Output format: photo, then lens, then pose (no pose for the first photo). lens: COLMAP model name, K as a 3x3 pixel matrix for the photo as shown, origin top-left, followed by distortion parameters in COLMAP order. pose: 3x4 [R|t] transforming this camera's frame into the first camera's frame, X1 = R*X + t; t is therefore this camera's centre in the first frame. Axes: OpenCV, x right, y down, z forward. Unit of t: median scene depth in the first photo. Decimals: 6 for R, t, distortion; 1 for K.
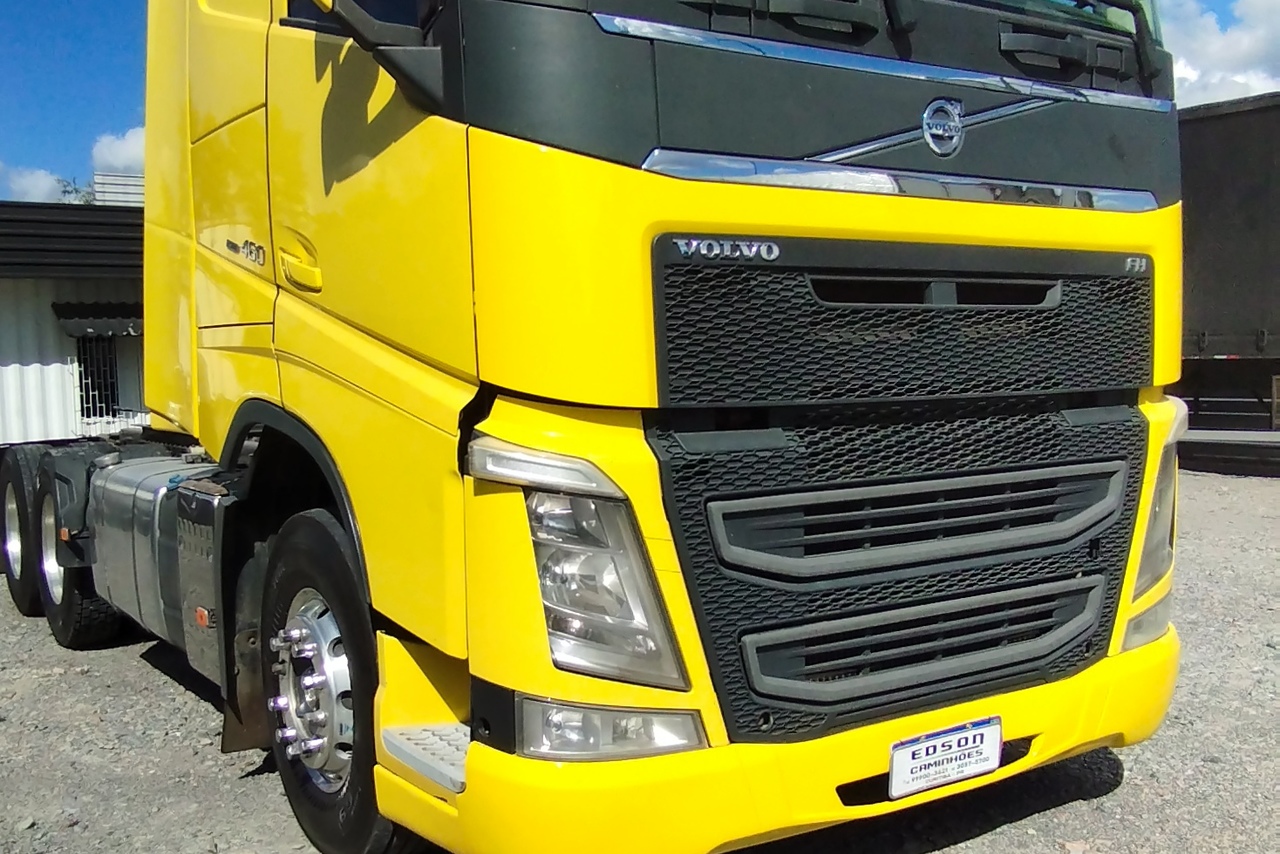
lens RADIAL K [[1372.3, 0, 640.0], [0, 1372.3, 427.0], [0, 0, 1]] dist [-0.008051, -0.044433]
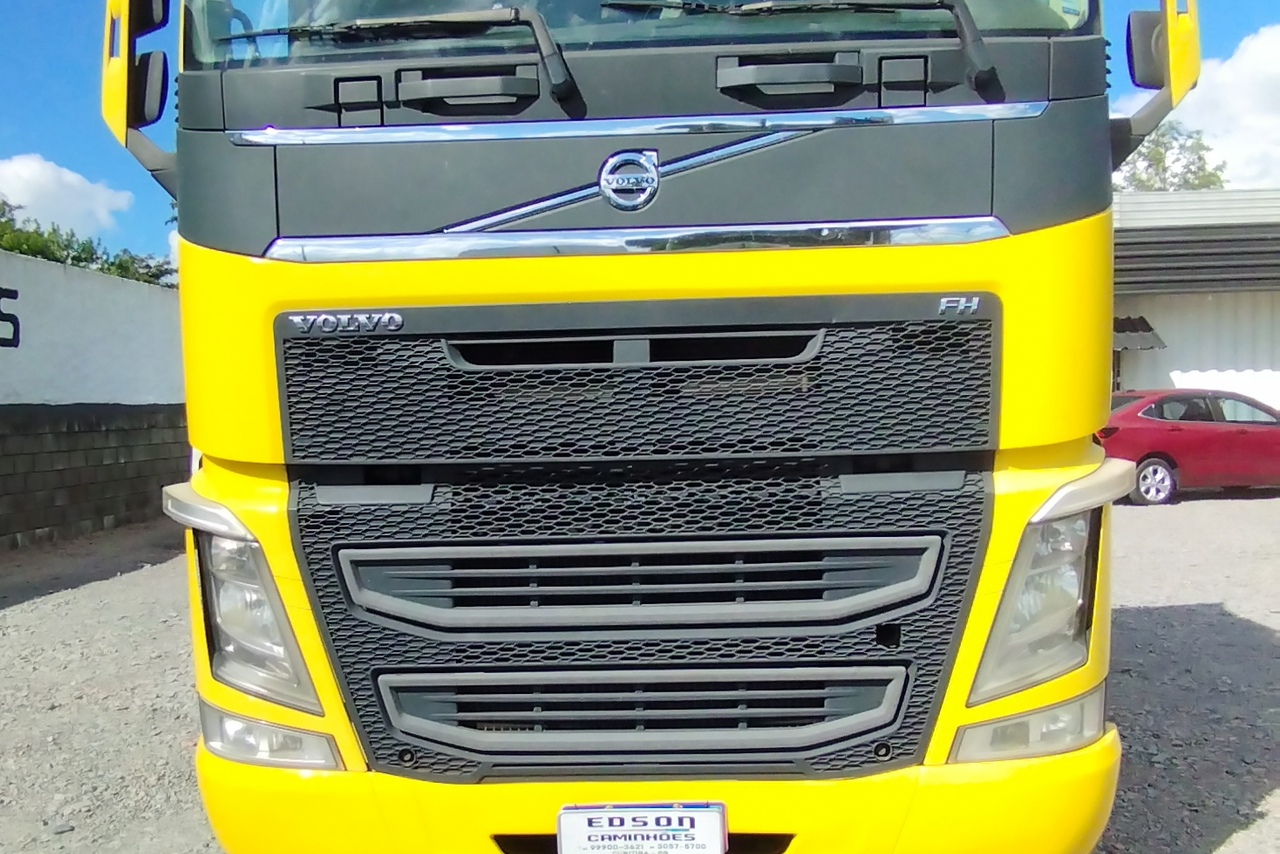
lens RADIAL K [[1372.3, 0, 640.0], [0, 1372.3, 427.0], [0, 0, 1]] dist [-0.008051, -0.044433]
pose [[0.787791, 0.012651, -0.615812, 0.821209], [-0.022201, 0.999723, -0.007862, -0.036412], [0.615542, 0.019865, 0.787854, 0.240667]]
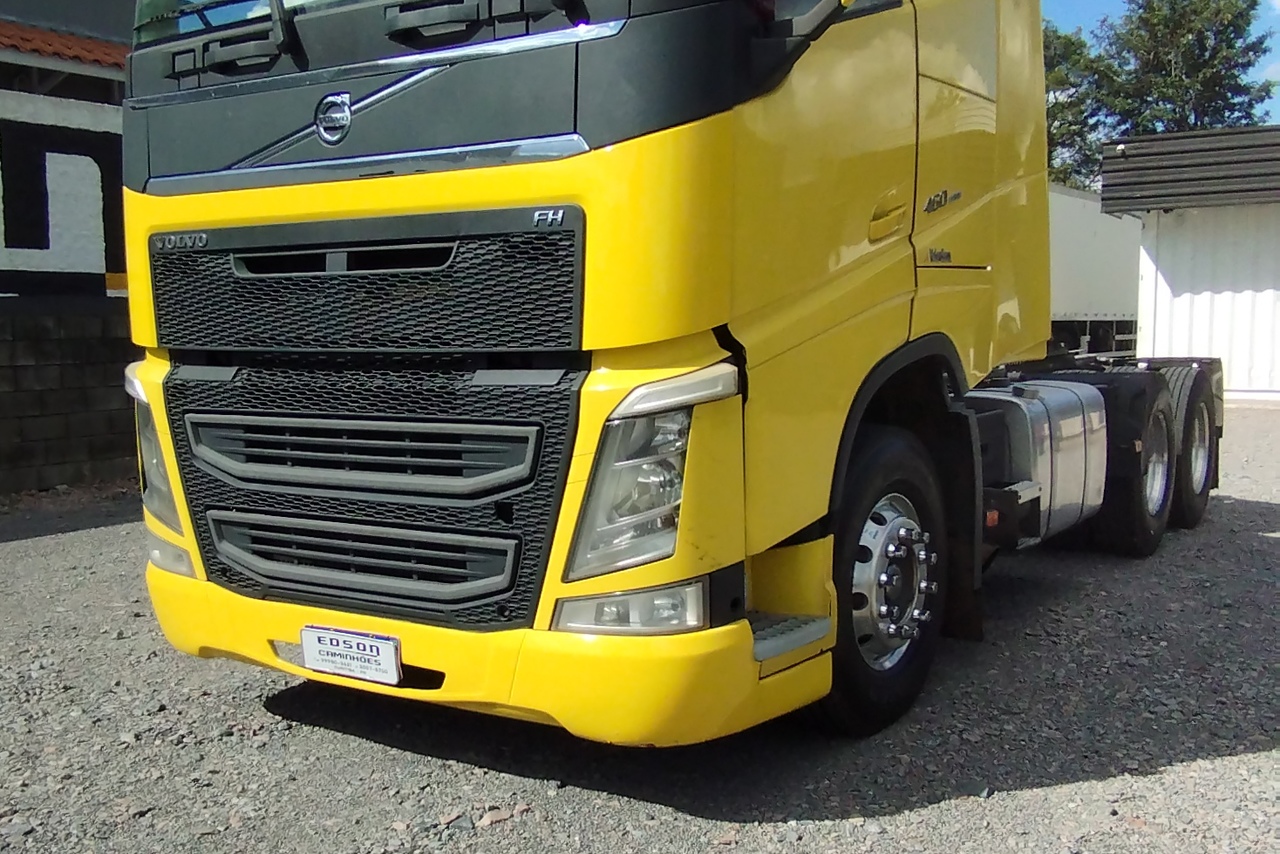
lens RADIAL K [[1372.3, 0, 640.0], [0, 1372.3, 427.0], [0, 0, 1]] dist [-0.008051, -0.044433]
pose [[0.365140, 0.095436, -0.926048, 1.414695], [-0.036895, 0.995433, 0.088039, -0.069517], [0.930221, 0.002020, 0.366994, 0.808271]]
